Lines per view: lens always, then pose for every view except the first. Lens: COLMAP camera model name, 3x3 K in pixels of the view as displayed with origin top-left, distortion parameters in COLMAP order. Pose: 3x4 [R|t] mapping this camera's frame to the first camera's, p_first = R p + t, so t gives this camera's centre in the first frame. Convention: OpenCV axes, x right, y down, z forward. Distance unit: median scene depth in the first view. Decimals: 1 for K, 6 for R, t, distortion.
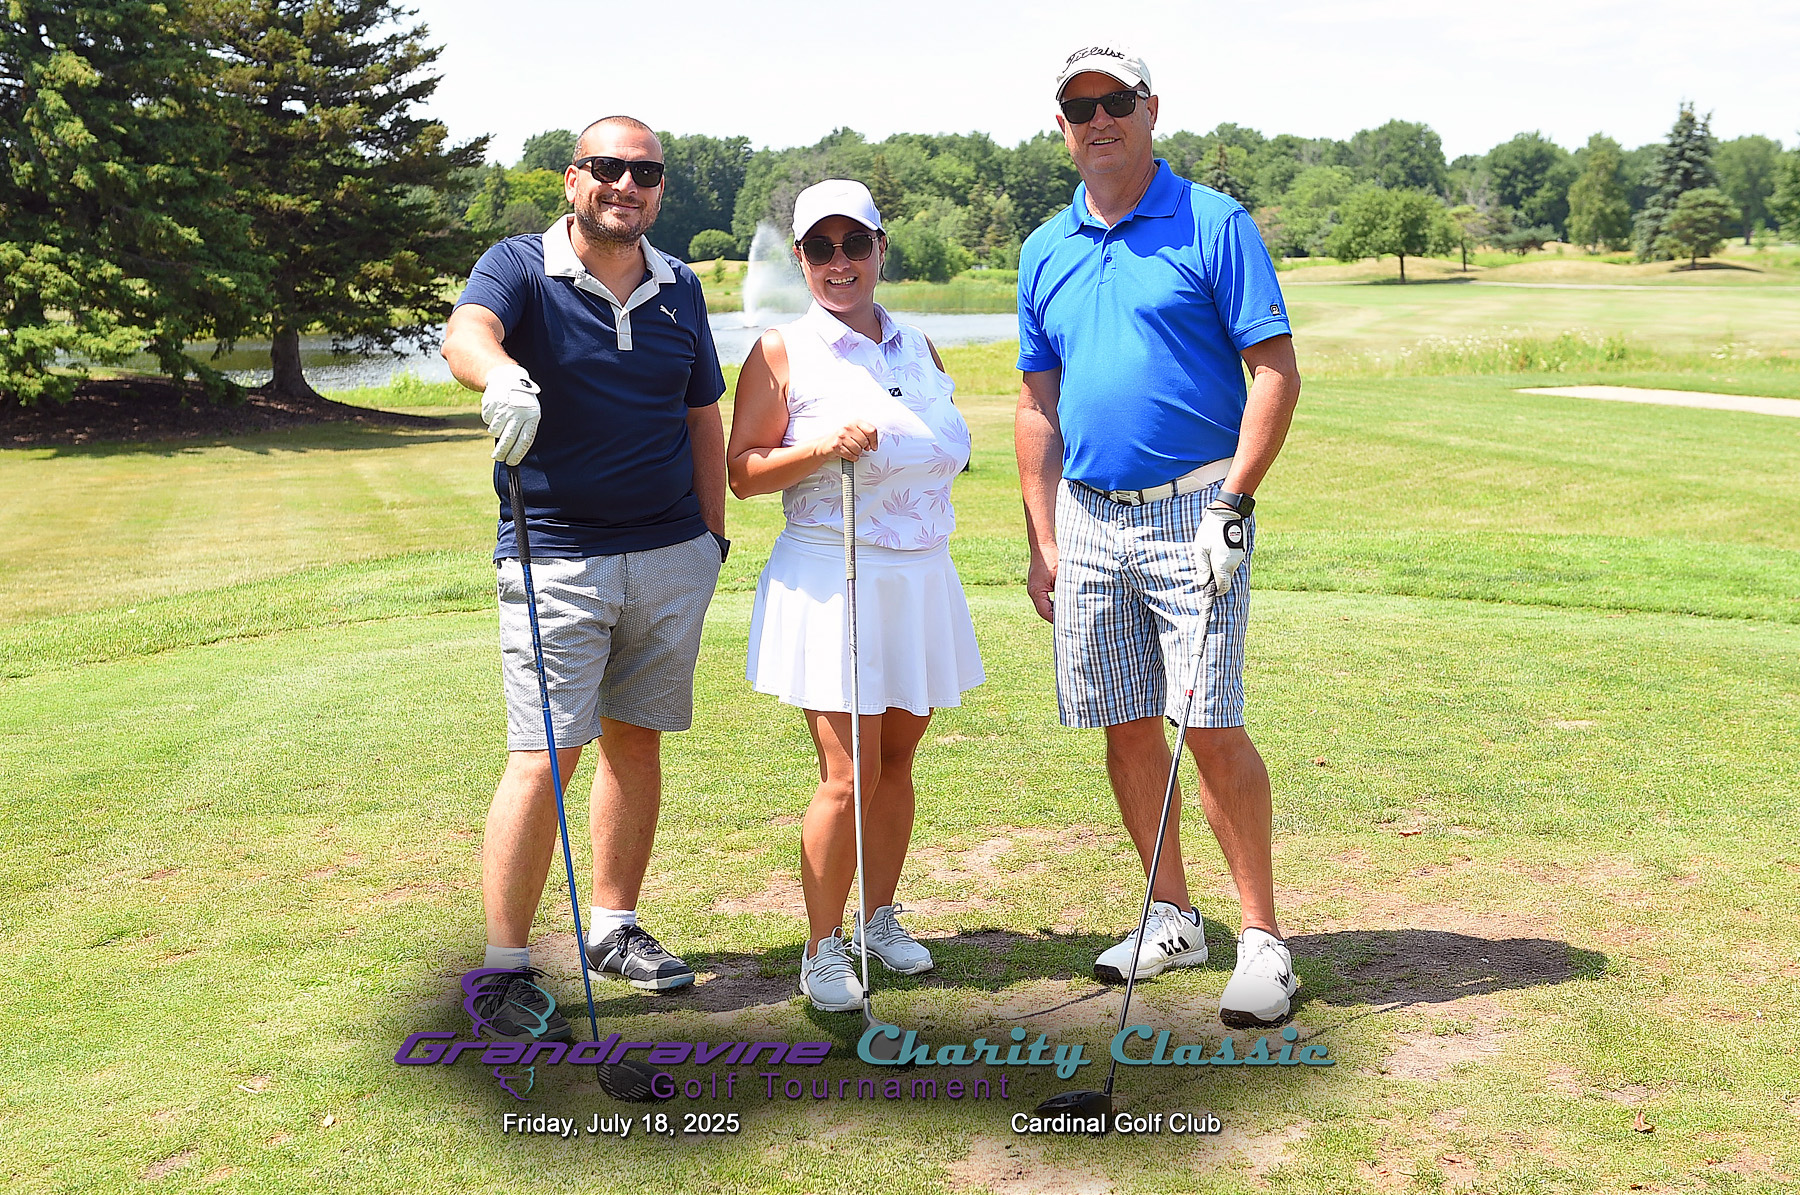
lens RADIAL K [[2541.6, 0, 910.7], [0, 2541.6, 592.3], [0, 0, 1]] dist [0.106287, 0.000000]
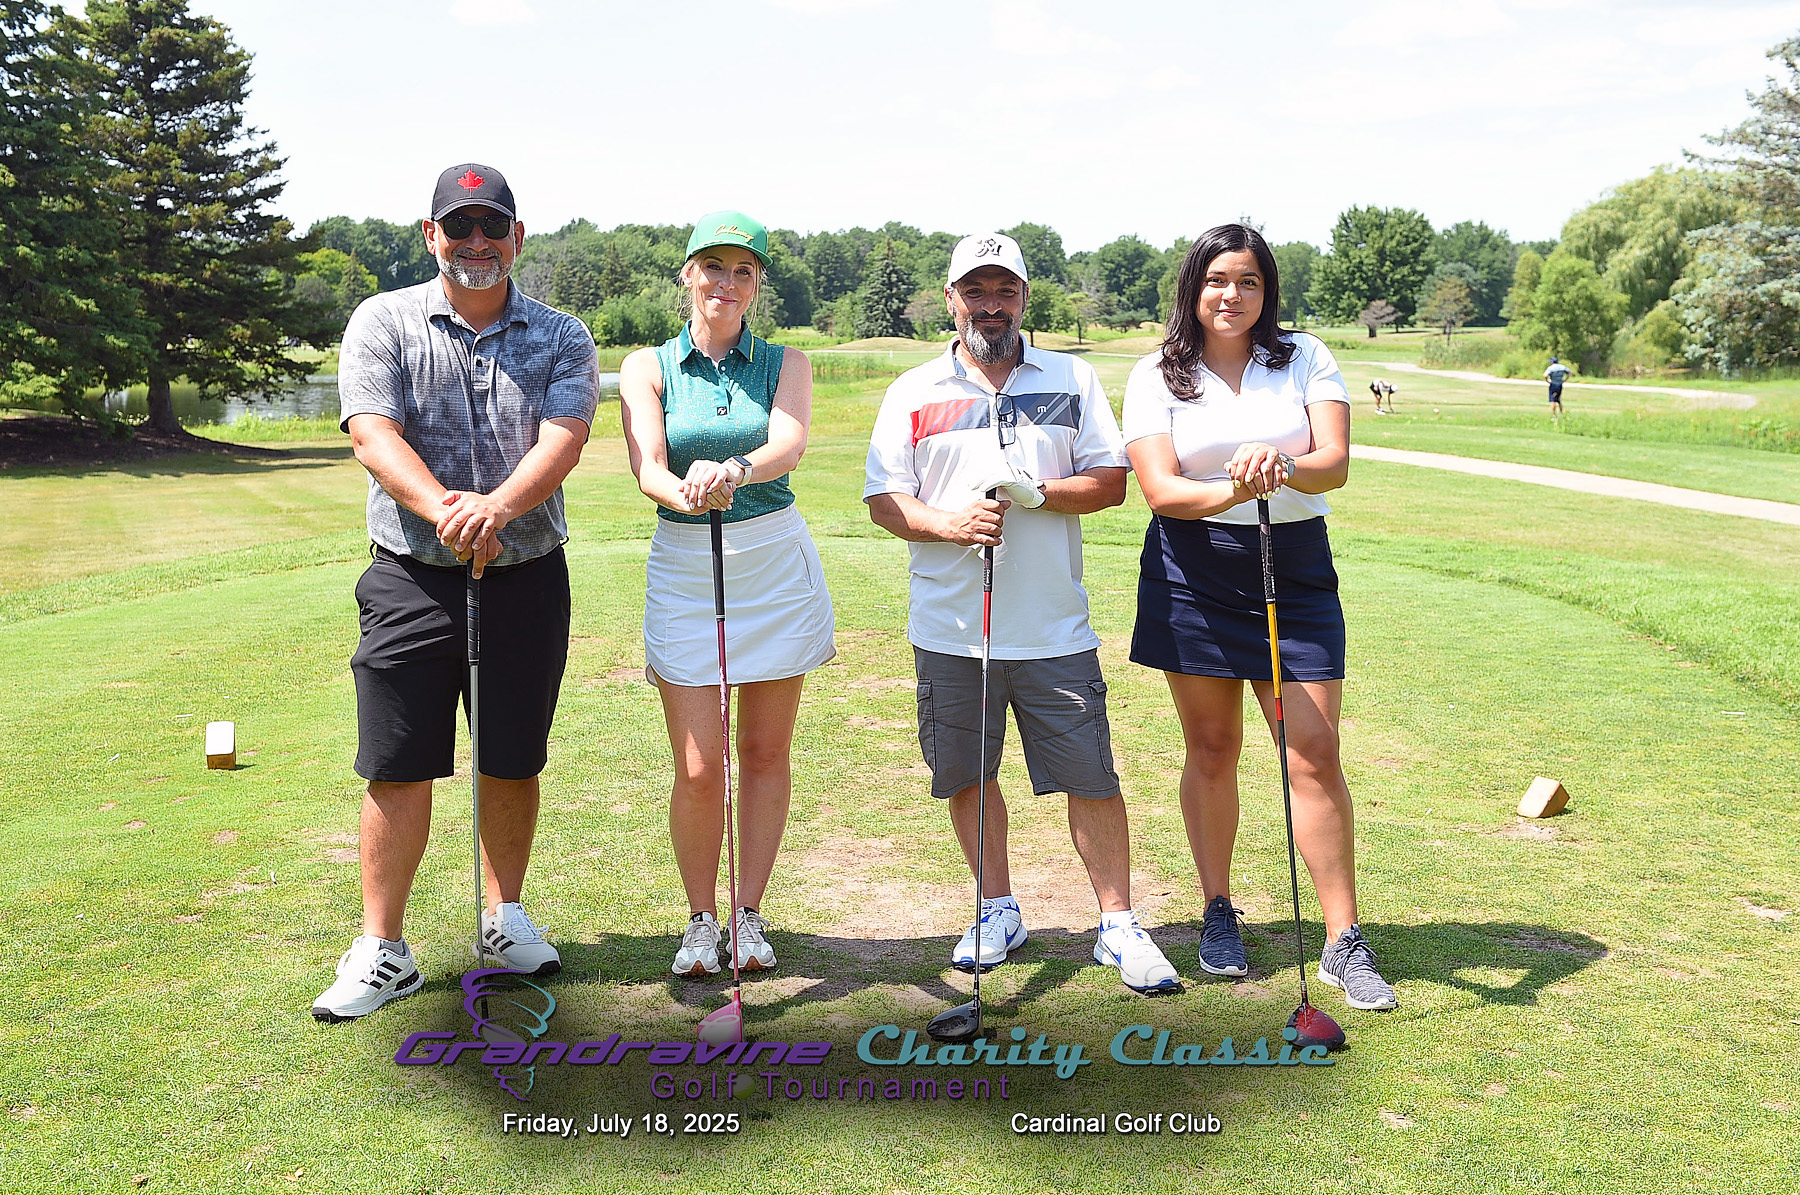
lens RADIAL K [[2263.2, 0, 892.9], [0, 2263.2, 596.8], [0, 0, 1]] dist [0.044720, 0.000000]
pose [[0.991888, -0.002678, 0.127085, -0.019572], [0.004079, 0.999934, -0.010764, 0.012125], [-0.127048, 0.011195, 0.991833, -0.105422]]
